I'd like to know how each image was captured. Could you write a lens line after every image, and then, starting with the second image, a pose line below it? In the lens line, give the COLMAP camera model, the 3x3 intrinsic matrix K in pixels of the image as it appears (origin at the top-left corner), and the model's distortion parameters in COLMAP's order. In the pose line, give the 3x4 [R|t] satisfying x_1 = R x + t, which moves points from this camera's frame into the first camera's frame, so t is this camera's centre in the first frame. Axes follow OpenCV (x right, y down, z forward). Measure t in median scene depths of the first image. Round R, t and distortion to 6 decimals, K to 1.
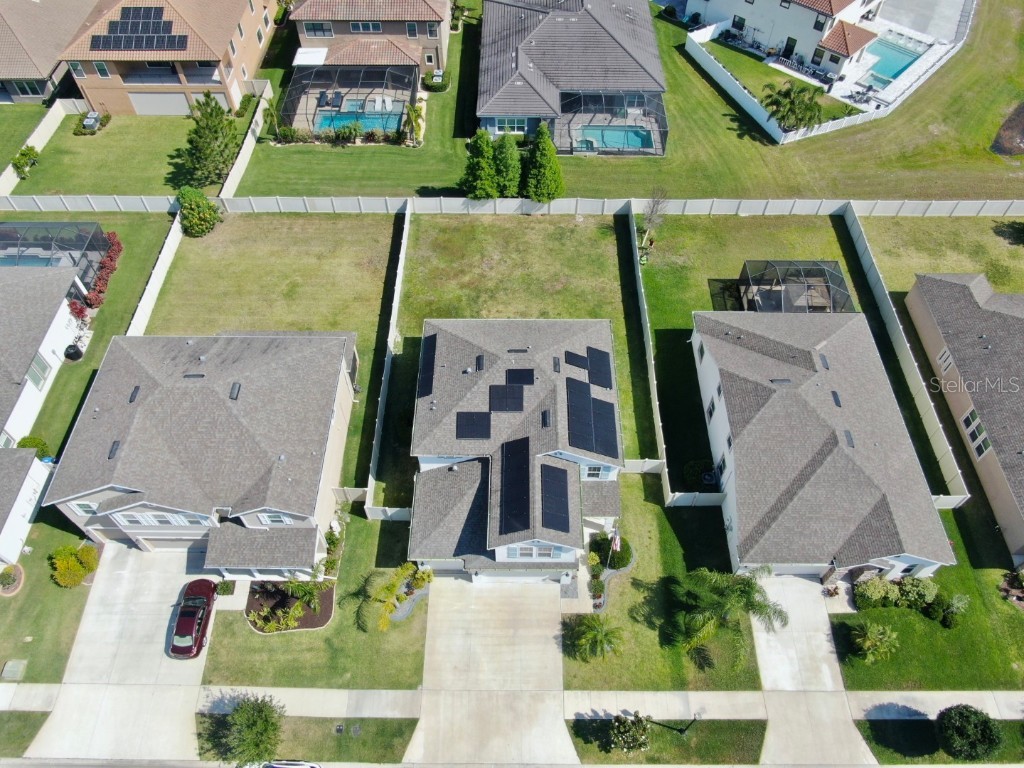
lens RADIAL K [[740.1, 0, 515.1], [0, 740.1, 381.9], [0, 0, 1]] dist [-0.012869, -0.003751]
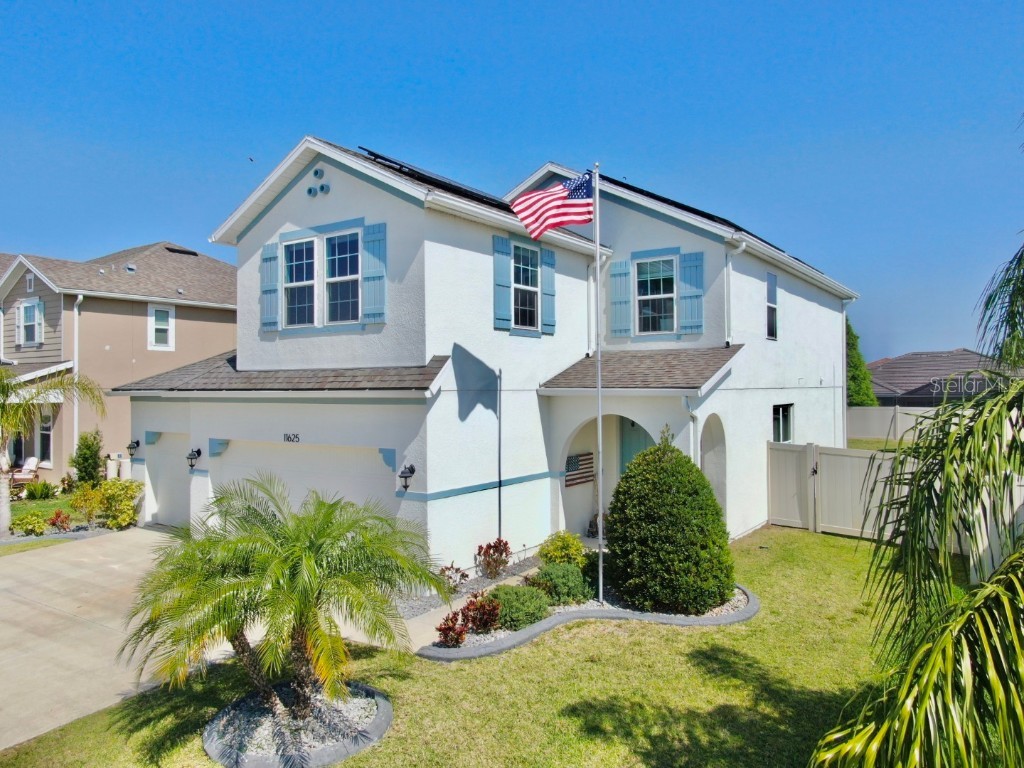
lens RADIAL K [[740.1, 0, 513.5], [0, 740.1, 382.2], [0, 0, 1]] dist [-0.012869, -0.003751]
pose [[0.827300, -0.010325, -0.561666, 0.231802], [-0.446749, 0.594067, -0.668954, 0.380377], [0.340574, 0.804349, 0.486859, 0.846305]]
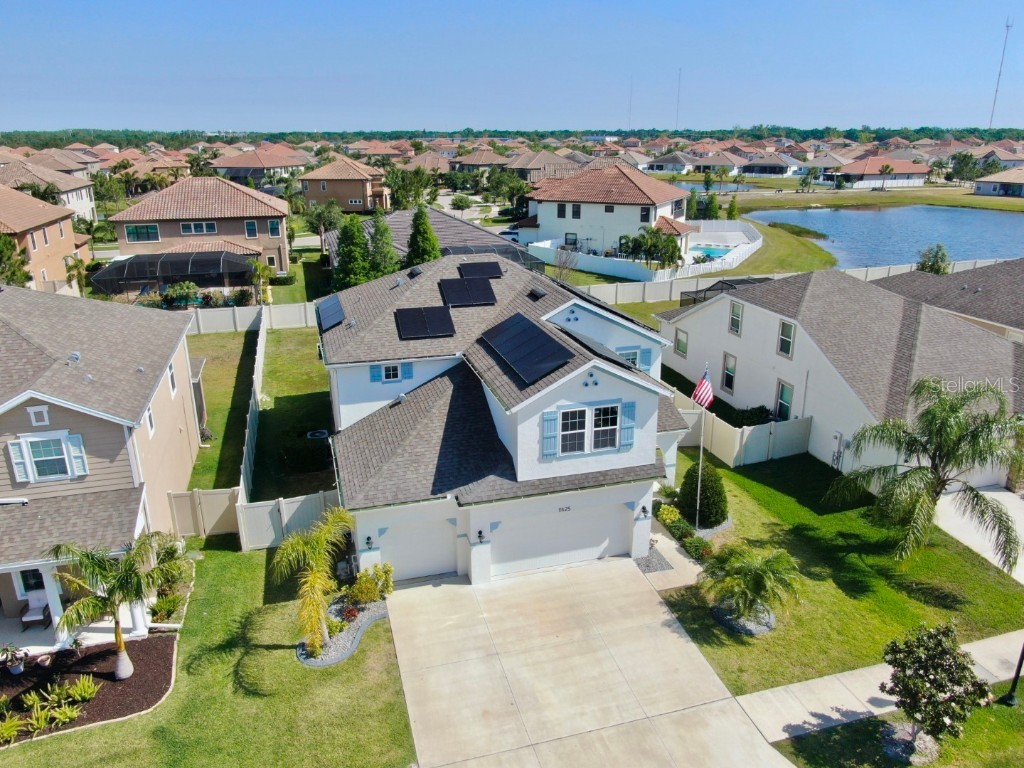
lens RADIAL K [[740.1, 0, 515.8], [0, 740.1, 381.7], [0, 0, 1]] dist [-0.012869, -0.003751]
pose [[0.957982, -0.095691, 0.270394, -0.152272], [0.232453, 0.811286, -0.536452, 0.439542], [-0.168034, 0.576765, 0.799441, 0.517438]]
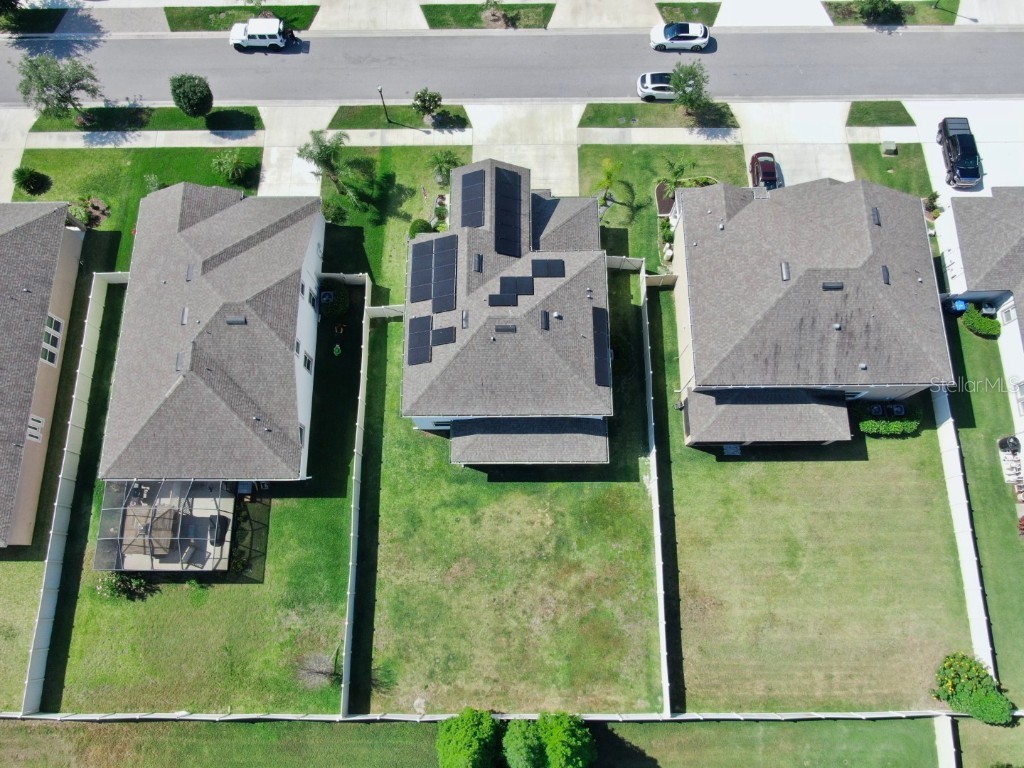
lens RADIAL K [[740.1, 0, 513.6], [0, 740.1, 371.8], [0, 0, 1]] dist [-0.012869, -0.003751]
pose [[-0.999954, 0.008794, 0.003931, -0.010380], [-0.002172, -0.603431, 0.797412, -0.845921], [0.009384, 0.797366, 0.603422, 0.481804]]
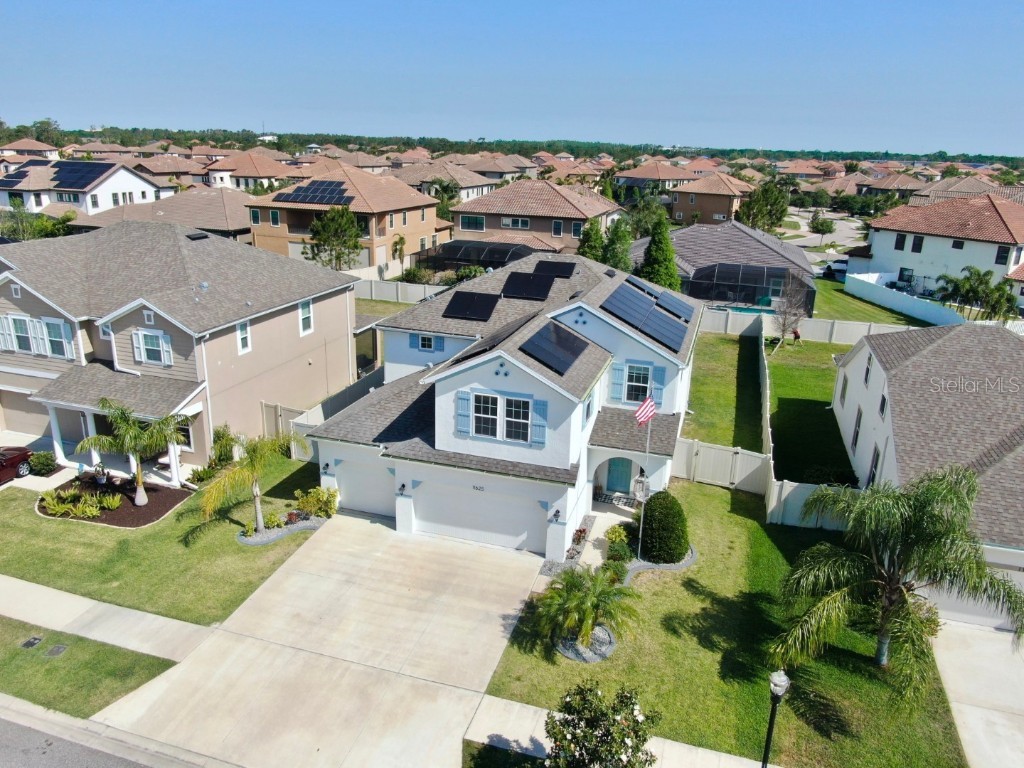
lens RADIAL K [[740.1, 0, 512.6], [0, 740.1, 383.8], [0, 0, 1]] dist [-0.012869, -0.003751]
pose [[0.957698, 0.113028, -0.264648, 0.167070], [-0.245708, 0.799894, -0.547537, 0.473983], [0.149804, 0.589402, 0.793829, 0.499569]]
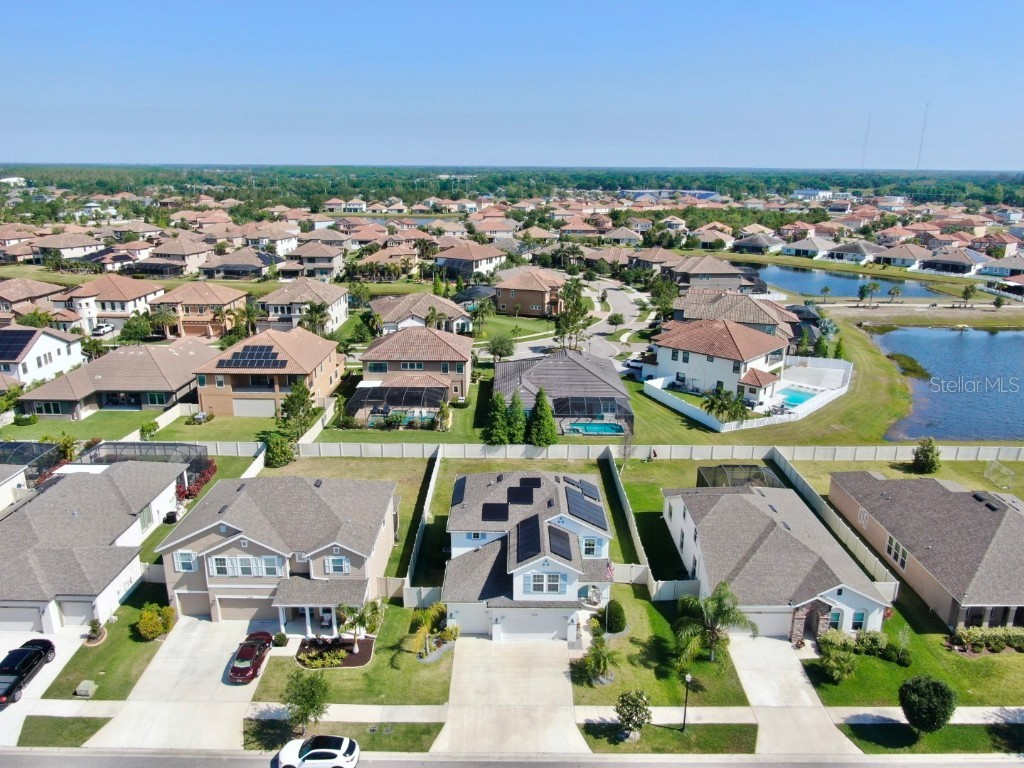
lens RADIAL K [[740.1, 0, 514.9], [0, 740.1, 386.6], [0, 0, 1]] dist [-0.012869, -0.003751]
pose [[0.999949, 0.004149, 0.009173, -0.034132], [0.002121, 0.803882, -0.594785, 0.648681], [-0.009842, 0.594774, 0.803832, -0.179436]]
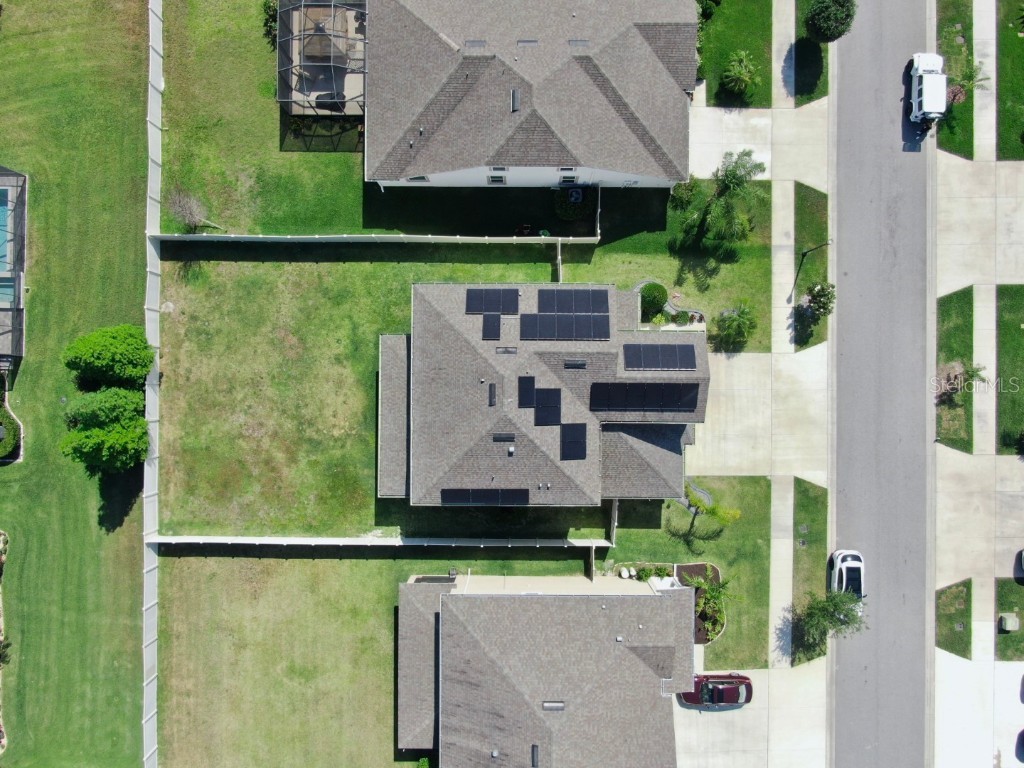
lens RADIAL K [[740.1, 0, 516.4], [0, 740.1, 376.8], [0, 0, 1]] dist [-0.012869, -0.003751]
pose [[0.001204, -0.999996, 0.002696, 0.022780], [0.806553, 0.002565, 0.591157, -0.544356], [-0.591161, 0.001463, 0.806552, 0.285144]]
